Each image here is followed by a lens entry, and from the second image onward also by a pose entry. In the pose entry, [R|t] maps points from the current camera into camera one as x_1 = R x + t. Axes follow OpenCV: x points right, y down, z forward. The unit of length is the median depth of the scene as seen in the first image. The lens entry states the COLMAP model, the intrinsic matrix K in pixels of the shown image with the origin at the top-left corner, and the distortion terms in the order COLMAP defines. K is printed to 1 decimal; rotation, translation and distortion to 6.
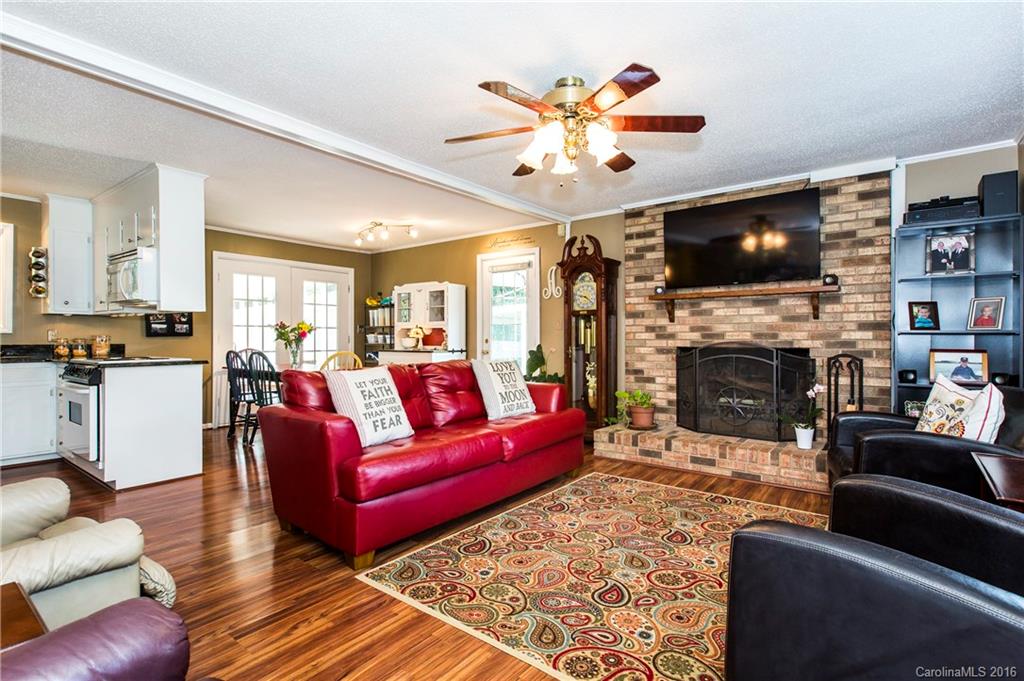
lens RADIAL K [[493.9, 0, 514.5], [0, 493.9, 337.7], [0, 0, 1]] dist [-0.003885, -0.001395]
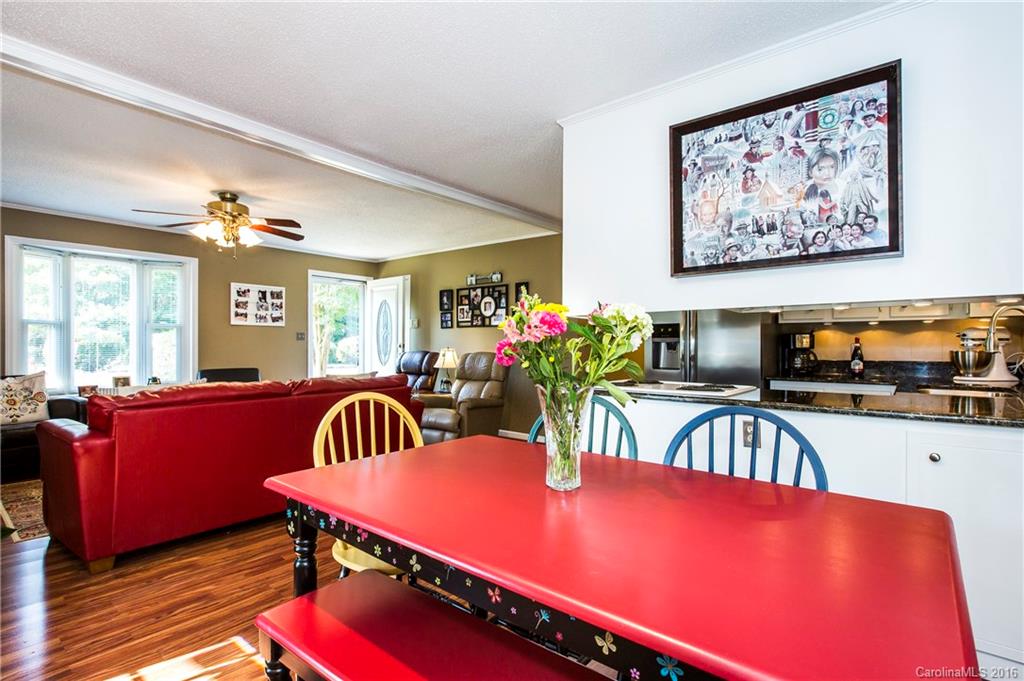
lens RADIAL K [[493.9, 0, 514.5], [0, 493.9, 337.7], [0, 0, 1]] dist [-0.003885, -0.001395]
pose [[-0.999740, -0.002786, 0.022629, -0.519461], [-0.003015, 0.999945, -0.010094, -0.014193], [-0.022600, -0.010159, -0.999693, 1.512480]]
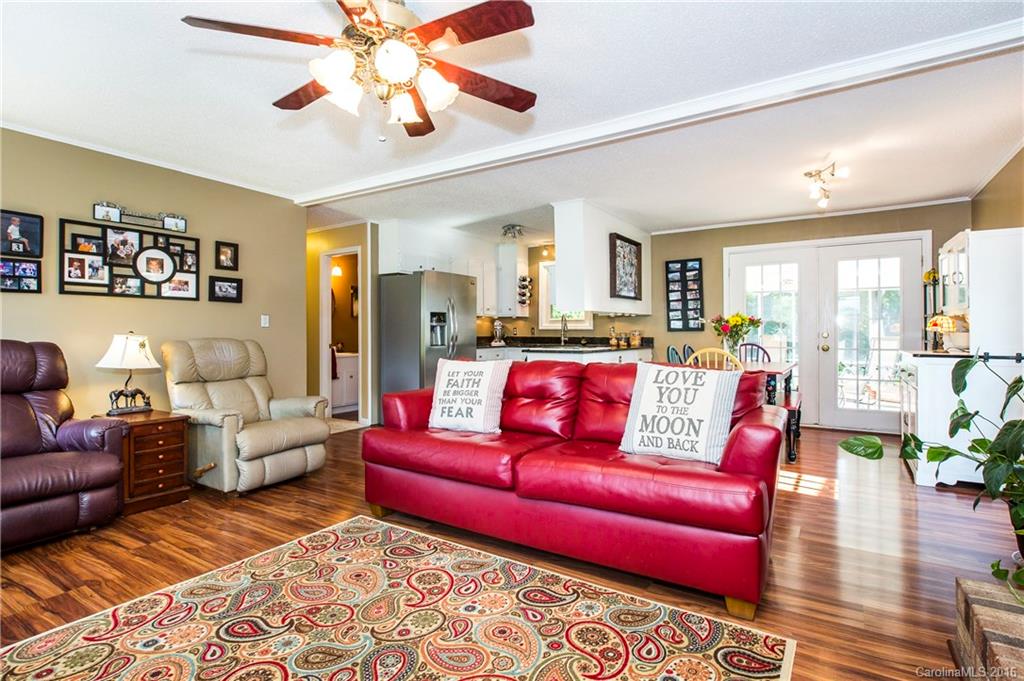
lens RADIAL K [[493.9, 0, 514.5], [0, 493.9, 337.7], [0, 0, 1]] dist [-0.003885, -0.001395]
pose [[0.105215, 0.010761, -0.994391, 0.520423], [-0.000717, 0.999942, 0.010746, 0.000809], [0.994449, -0.000418, 0.105217, 0.652616]]
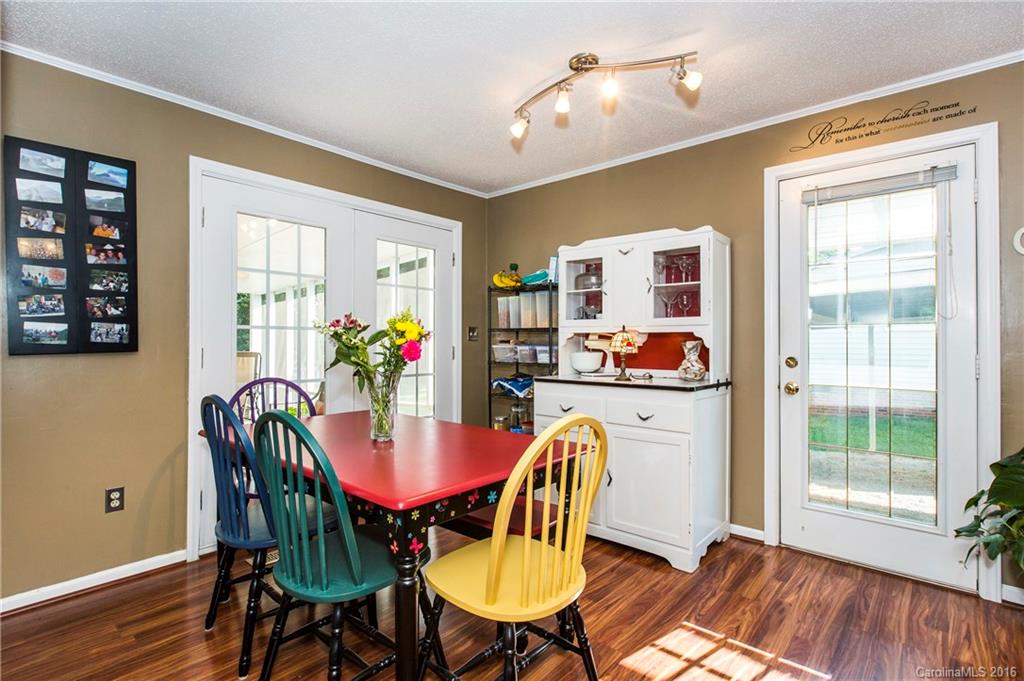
lens RADIAL K [[493.9, 0, 514.5], [0, 493.9, 337.7], [0, 0, 1]] dist [-0.003885, -0.001395]
pose [[0.998026, 0.001271, -0.062787, -0.416448], [-0.001690, 0.999977, -0.006618, -0.017028], [0.062777, 0.006711, 0.998005, 0.824981]]
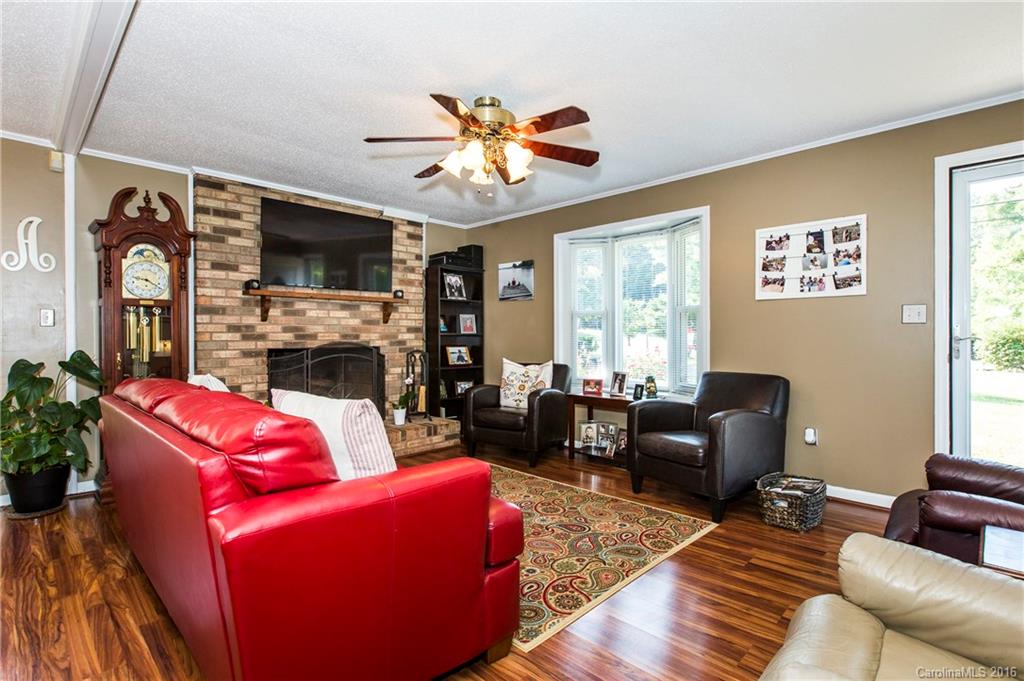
lens RADIAL K [[493.9, 0, 514.5], [0, 493.9, 337.7], [0, 0, 1]] dist [-0.003885, -0.001395]
pose [[0.111479, -0.002824, 0.993763, -0.556331], [0.002189, 0.999994, 0.002596, -0.003246], [-0.993764, 0.001886, 0.111485, 0.477847]]
